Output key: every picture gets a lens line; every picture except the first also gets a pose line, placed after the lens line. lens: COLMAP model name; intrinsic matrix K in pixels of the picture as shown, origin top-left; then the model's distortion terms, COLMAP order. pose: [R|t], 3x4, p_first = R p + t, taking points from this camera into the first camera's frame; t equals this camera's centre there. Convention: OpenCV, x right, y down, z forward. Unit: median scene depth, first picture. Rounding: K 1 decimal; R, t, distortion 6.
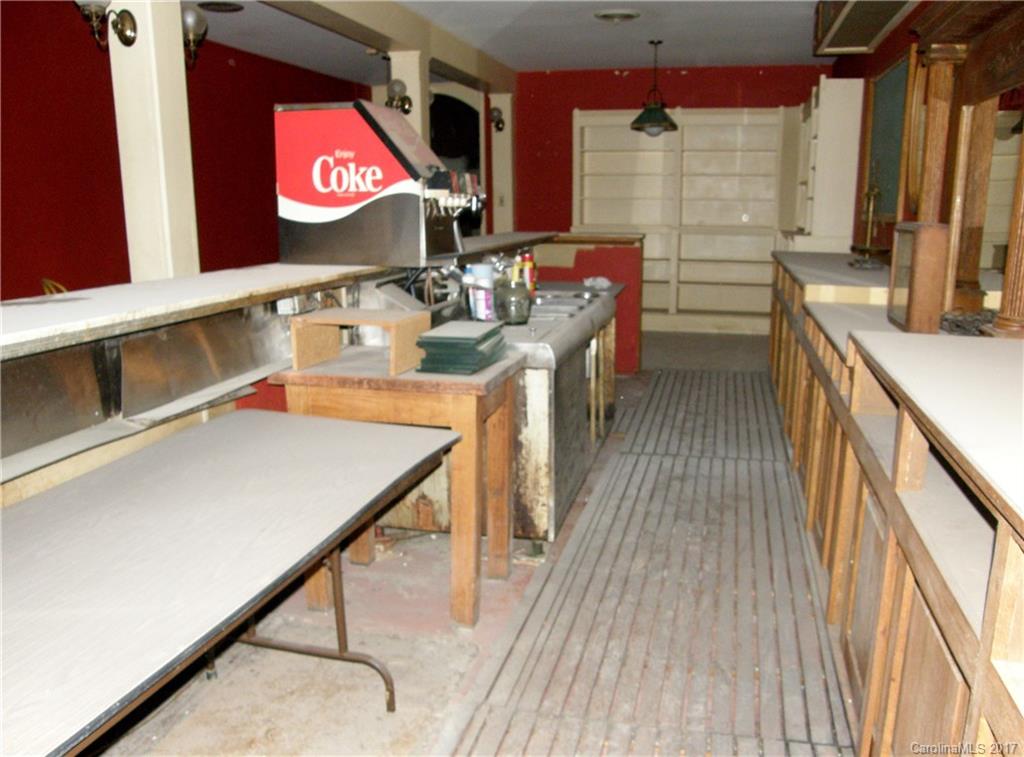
lens RADIAL K [[857.0, 0, 513.8], [0, 857.0, 384.5], [0, 0, 1]] dist [-0.120699, 0.098510]
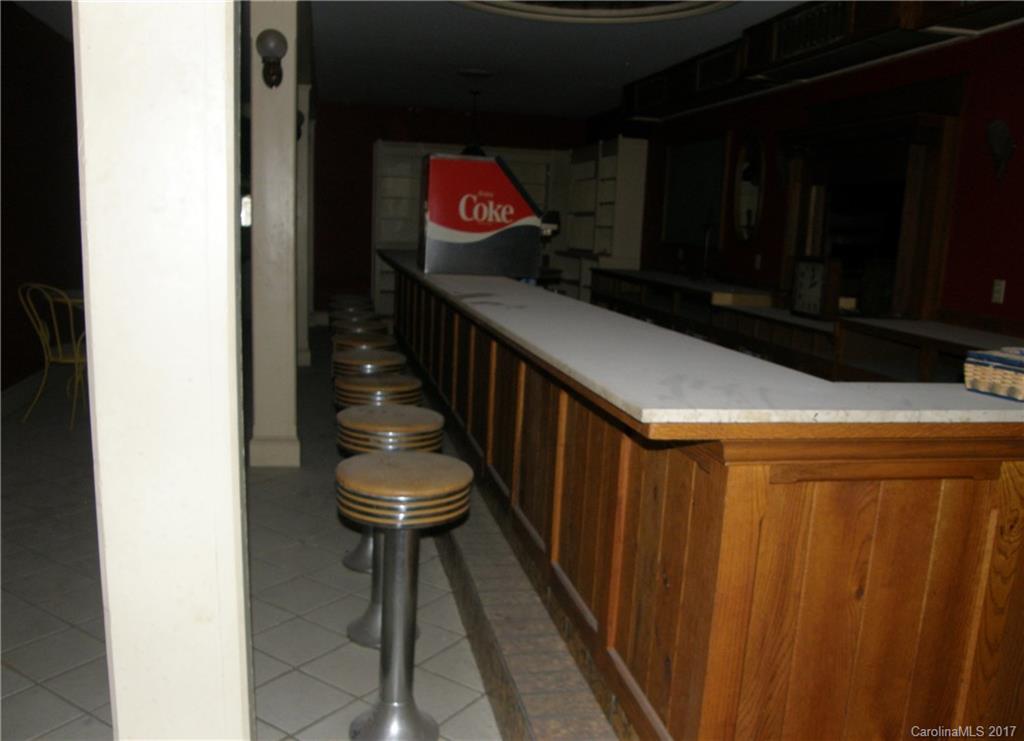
lens RADIAL K [[882.3, 0, 515.3], [0, 882.3, 372.7], [0, 0, 1]] dist [-0.086832, 0.018771]
pose [[0.896884, -0.030184, 0.441235, -0.787256], [0.045108, 0.998709, -0.023368, 0.051277], [-0.439960, 0.040861, 0.897087, -0.282375]]
